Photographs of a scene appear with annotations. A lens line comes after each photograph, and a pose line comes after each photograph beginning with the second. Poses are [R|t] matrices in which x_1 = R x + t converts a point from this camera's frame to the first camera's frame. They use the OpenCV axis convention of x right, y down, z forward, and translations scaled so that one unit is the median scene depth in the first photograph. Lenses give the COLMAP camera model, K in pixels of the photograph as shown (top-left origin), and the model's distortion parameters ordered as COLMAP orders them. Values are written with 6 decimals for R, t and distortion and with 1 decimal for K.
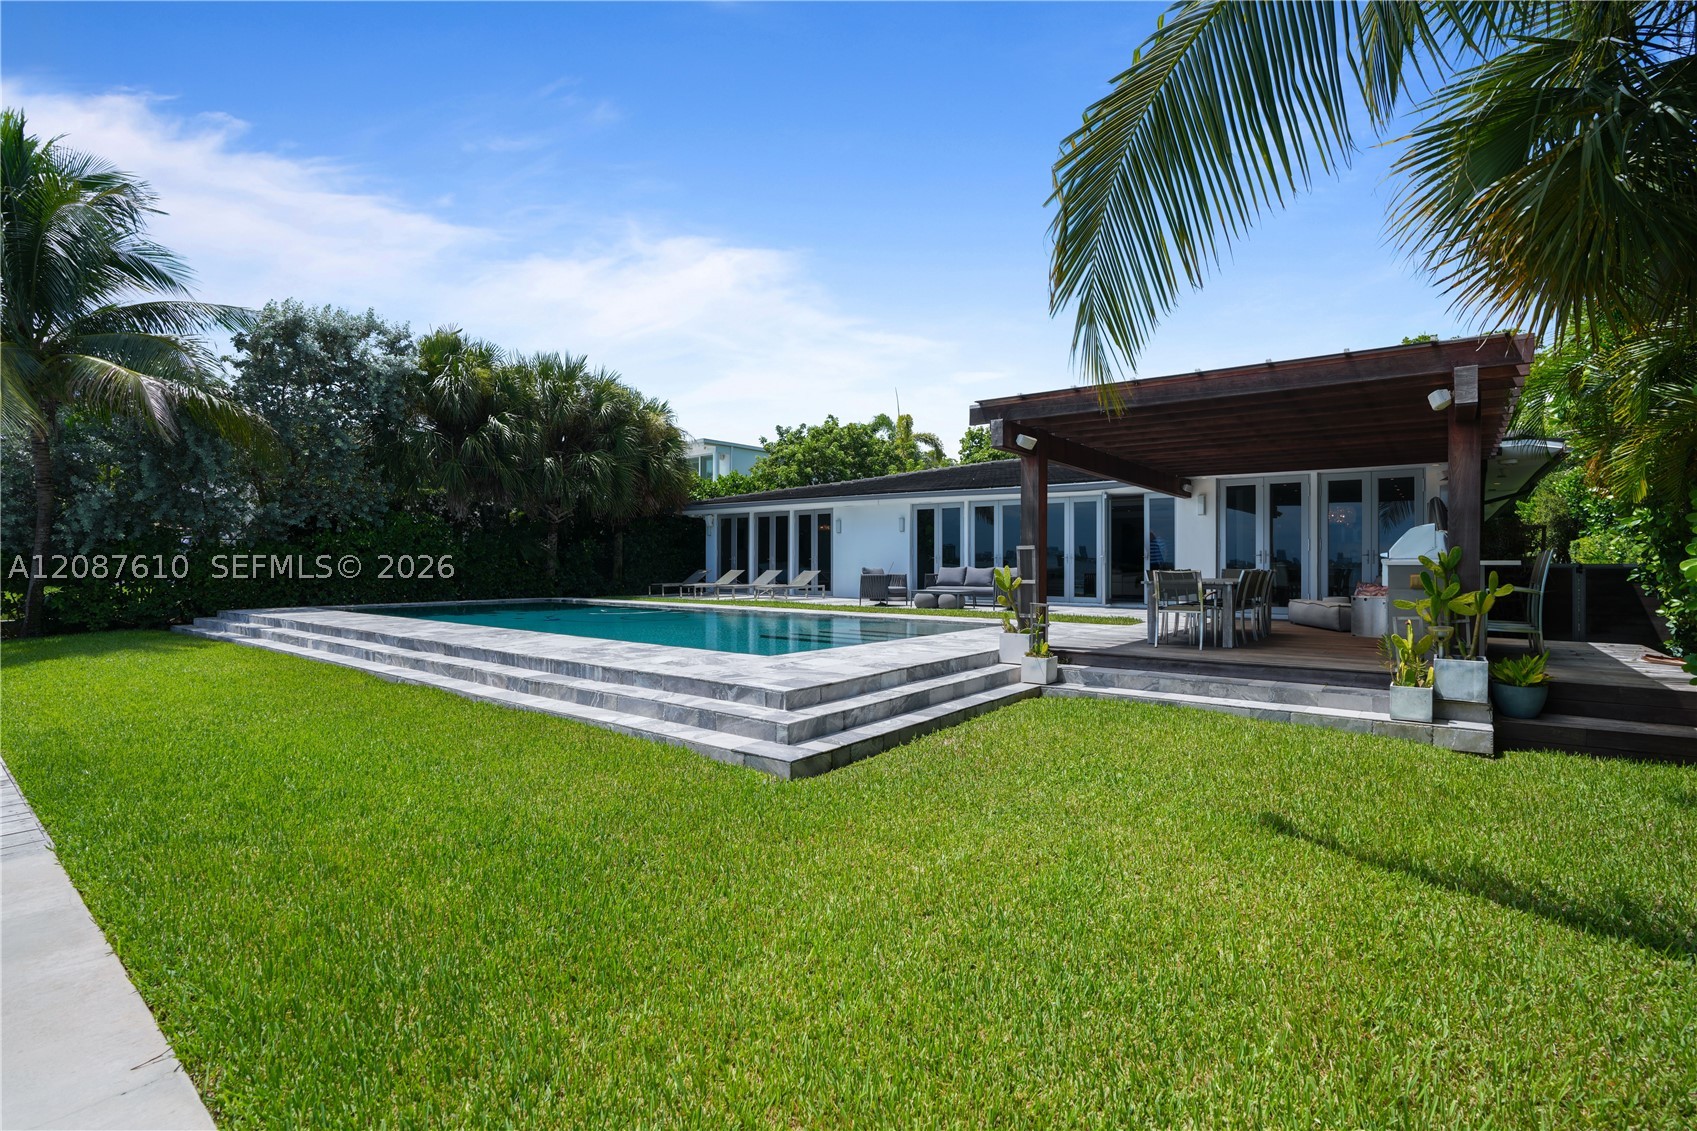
lens RADIAL K [[767.5, 0, 854.7], [0, 767.5, 567.4], [0, 0, 1]] dist [-0.058934, 0.018971]
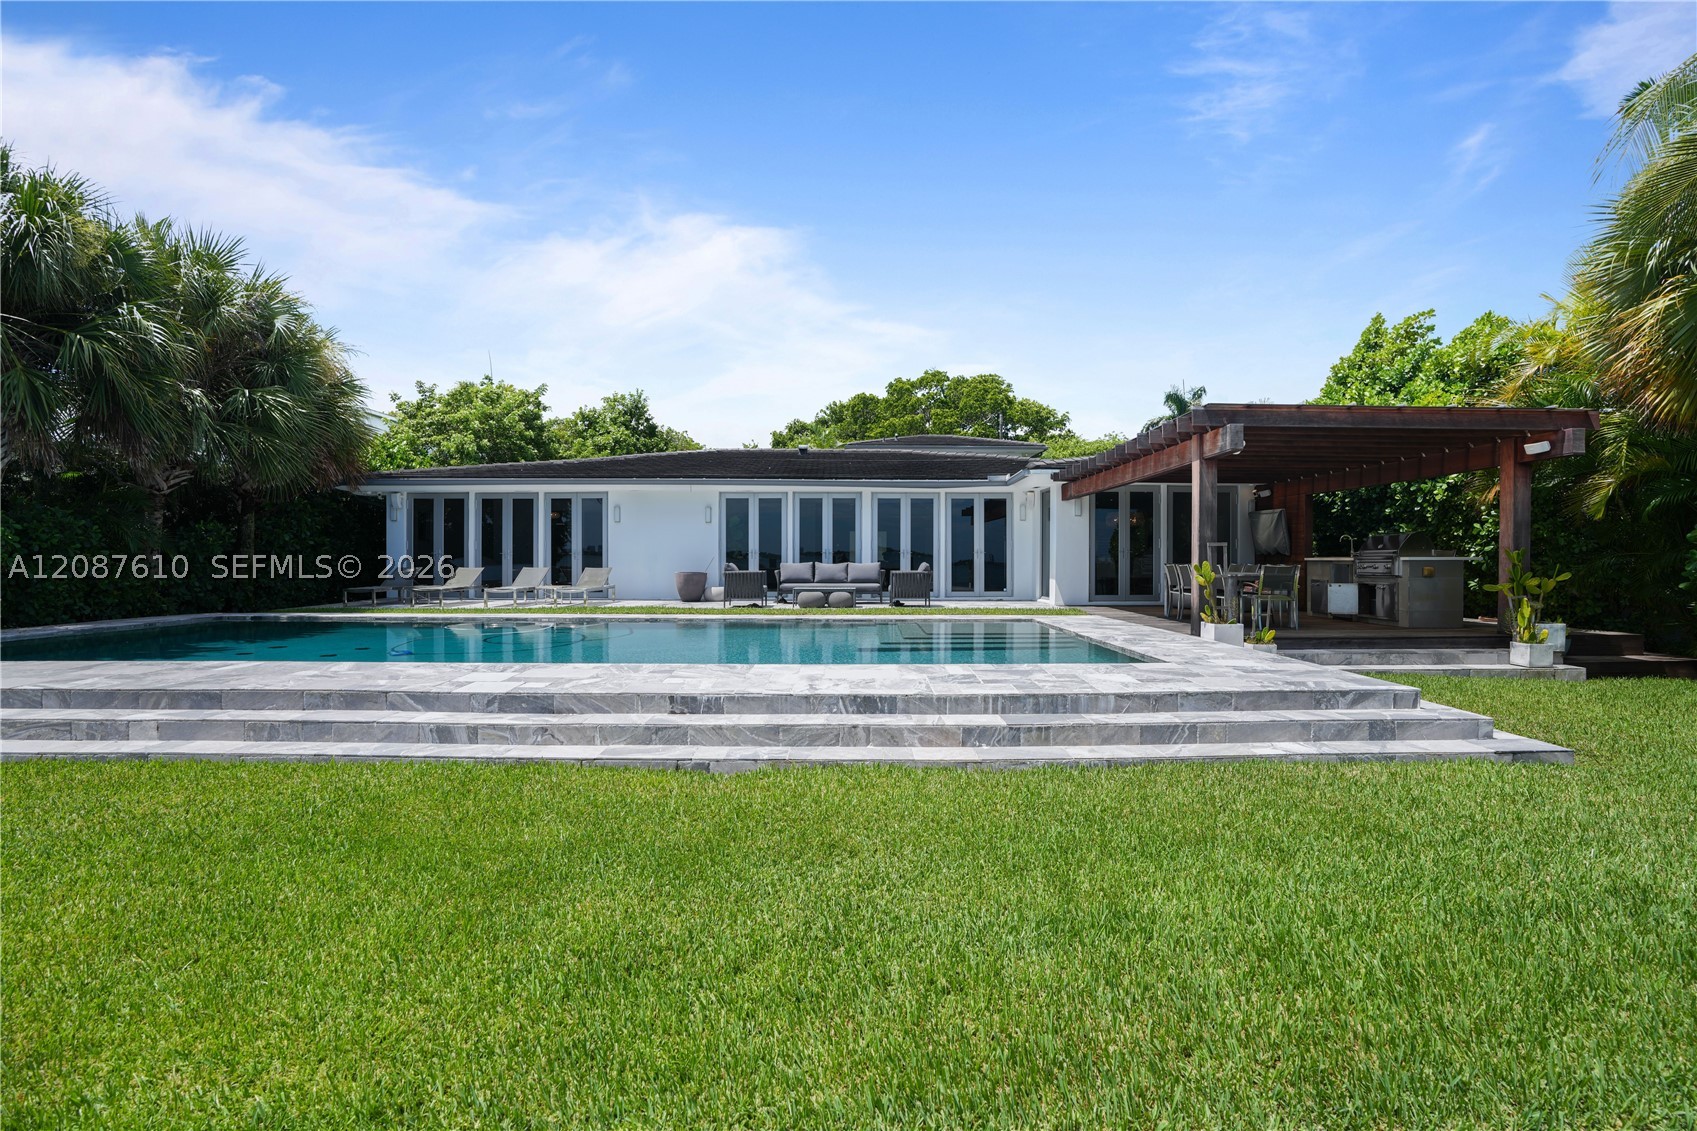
lens RADIAL K [[779.2, 0, 882.6], [0, 779.2, 560.0], [0, 0, 1]] dist [-0.054892, 0.023527]
pose [[0.793246, -0.003738, 0.608890, -0.348171], [0.005421, 0.999985, -0.000923, -0.002304], [-0.608877, 0.004033, 0.793254, 0.180783]]
